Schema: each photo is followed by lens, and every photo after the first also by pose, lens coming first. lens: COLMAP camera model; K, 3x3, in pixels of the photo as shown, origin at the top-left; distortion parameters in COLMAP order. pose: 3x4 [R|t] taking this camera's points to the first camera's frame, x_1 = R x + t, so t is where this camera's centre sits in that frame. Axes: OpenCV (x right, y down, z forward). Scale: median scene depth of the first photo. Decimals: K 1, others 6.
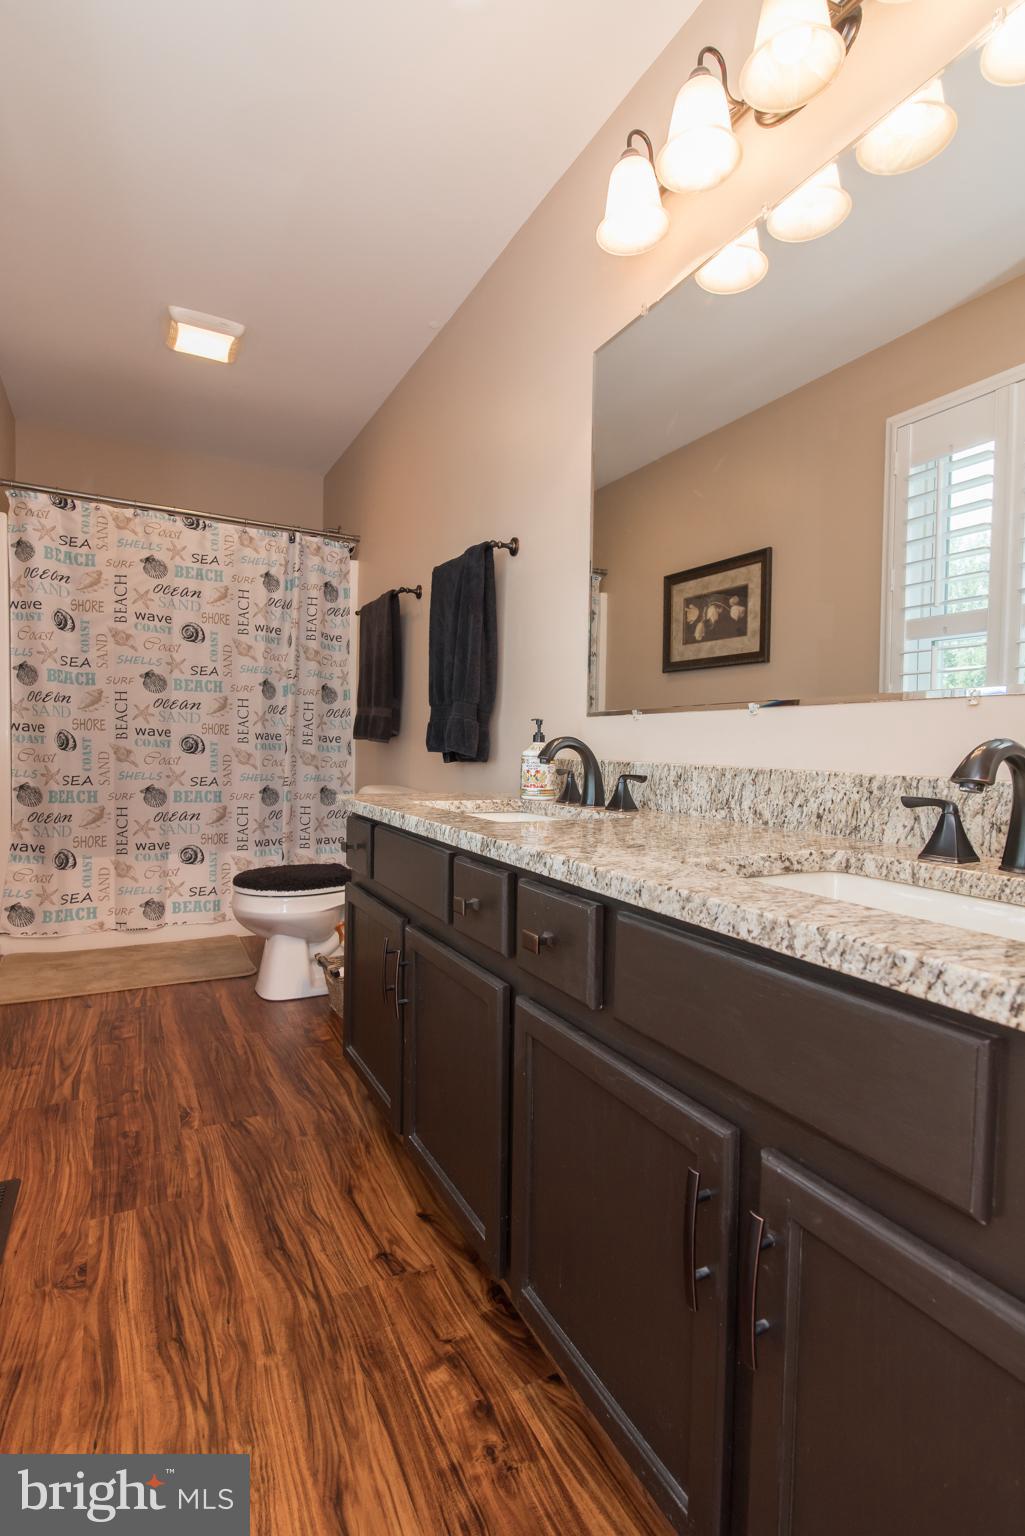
lens RADIAL K [[768.7, 0, 505.4], [0, 768.7, 767.1], [0, 0, 1]] dist [0.000361, 0.001763]
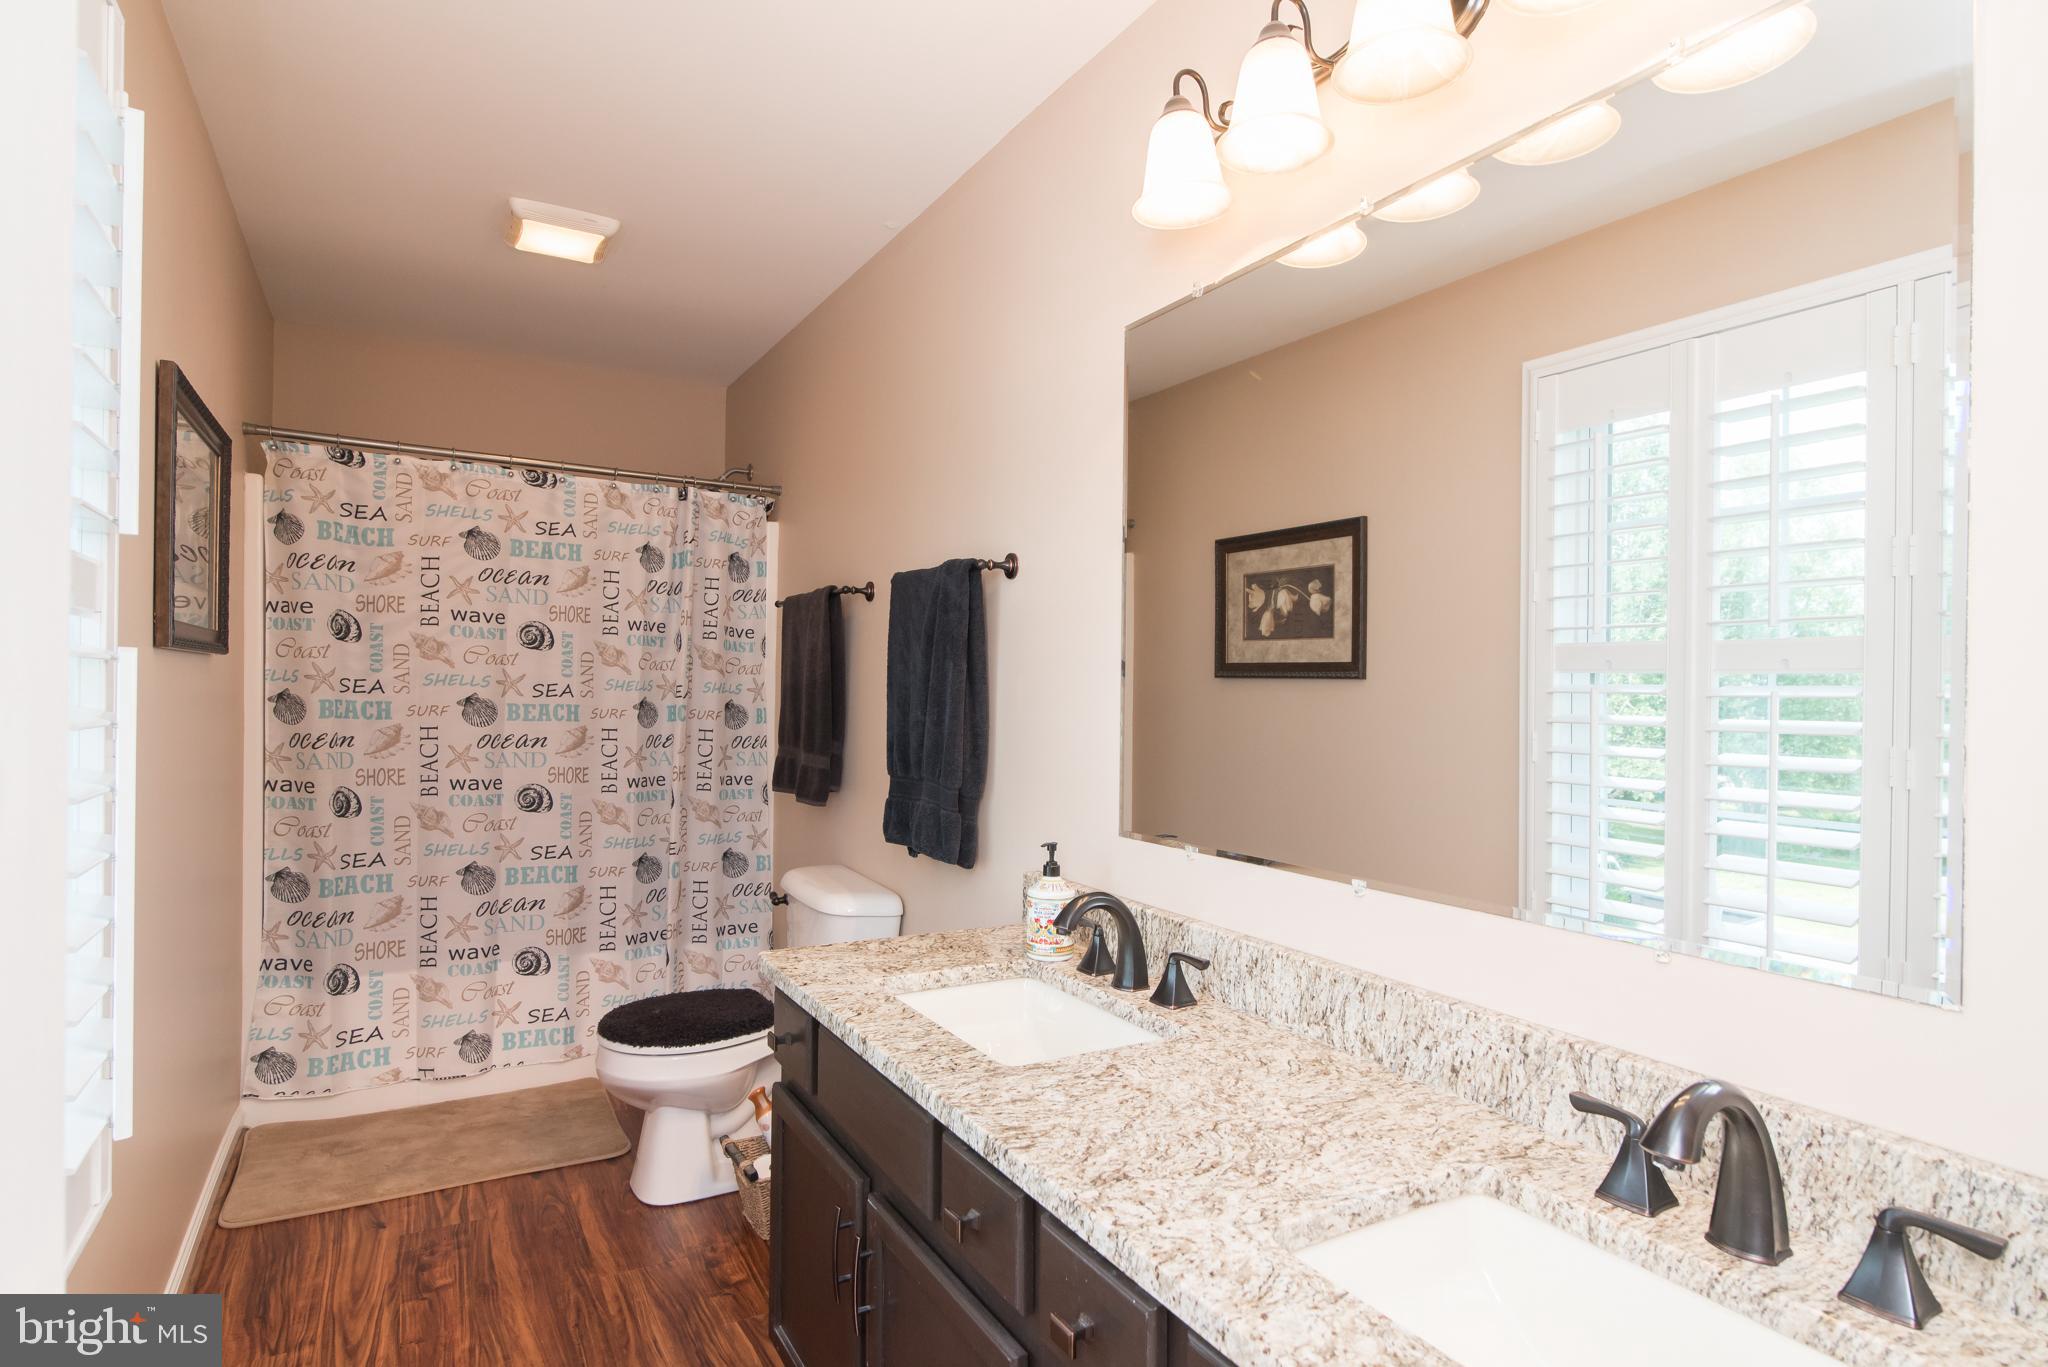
lens RADIAL K [[1114.0, 0, 1032.0], [0, 1114.0, 682.6], [0, 0, 1]] dist [-0.004744, -0.001947]
pose [[0.998875, -0.004056, 0.047250, -0.013557], [0.005430, 0.999565, -0.028976, -0.113844], [-0.047112, 0.029200, 0.998463, -0.011152]]
